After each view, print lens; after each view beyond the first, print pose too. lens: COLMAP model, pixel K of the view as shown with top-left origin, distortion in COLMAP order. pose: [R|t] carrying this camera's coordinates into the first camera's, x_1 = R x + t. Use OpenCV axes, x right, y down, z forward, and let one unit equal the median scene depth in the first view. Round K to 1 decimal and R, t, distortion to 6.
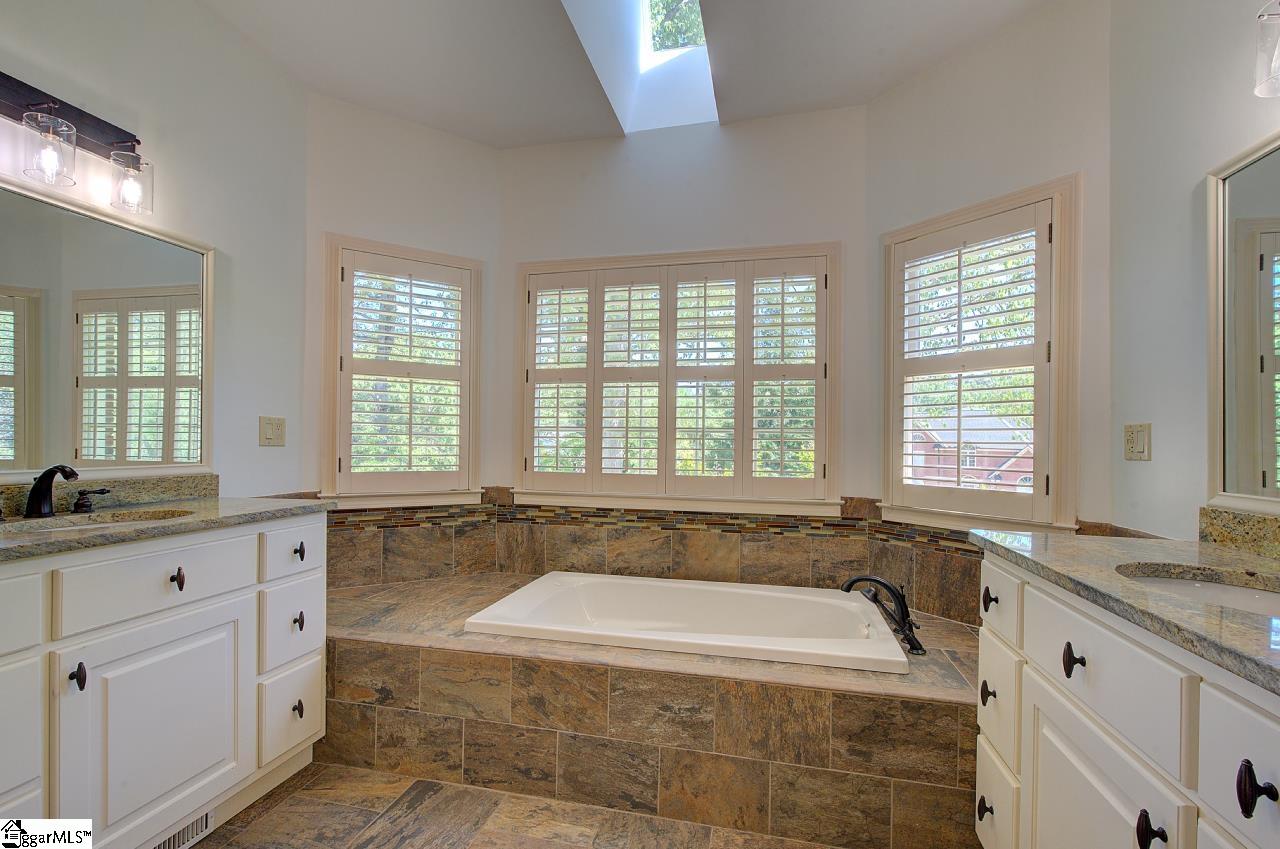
lens RADIAL K [[547.3, 0, 646.5], [0, 547.3, 439.3], [0, 0, 1]] dist [-0.000907, 0.000780]
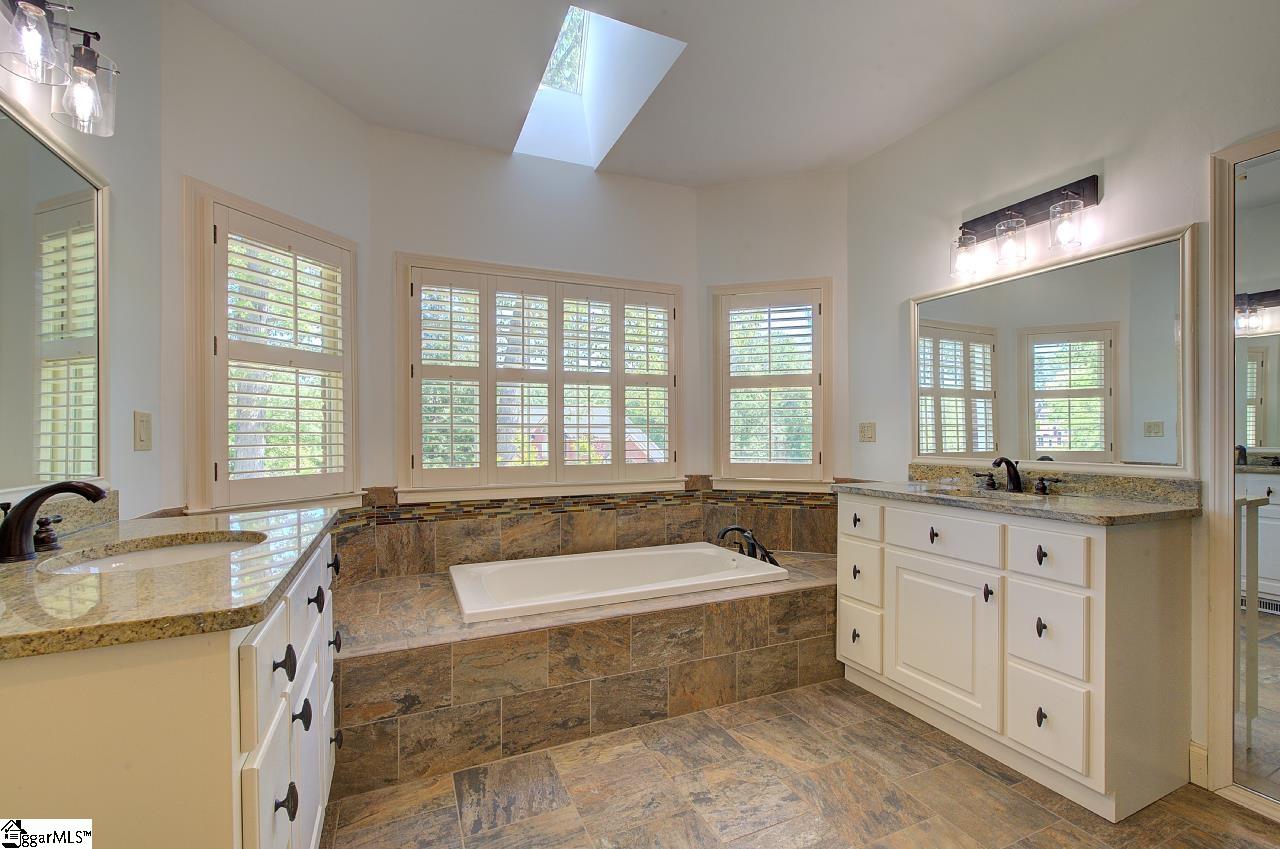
lens RADIAL K [[538.9, 0, 637.9], [0, 538.9, 435.3], [0, 0, 1]] dist [0.000007, 0.000228]
pose [[0.803833, -0.014315, 0.594683, -0.546493], [0.009782, 0.999893, 0.010847, -0.008615], [-0.594775, -0.002902, 0.803887, -0.003380]]
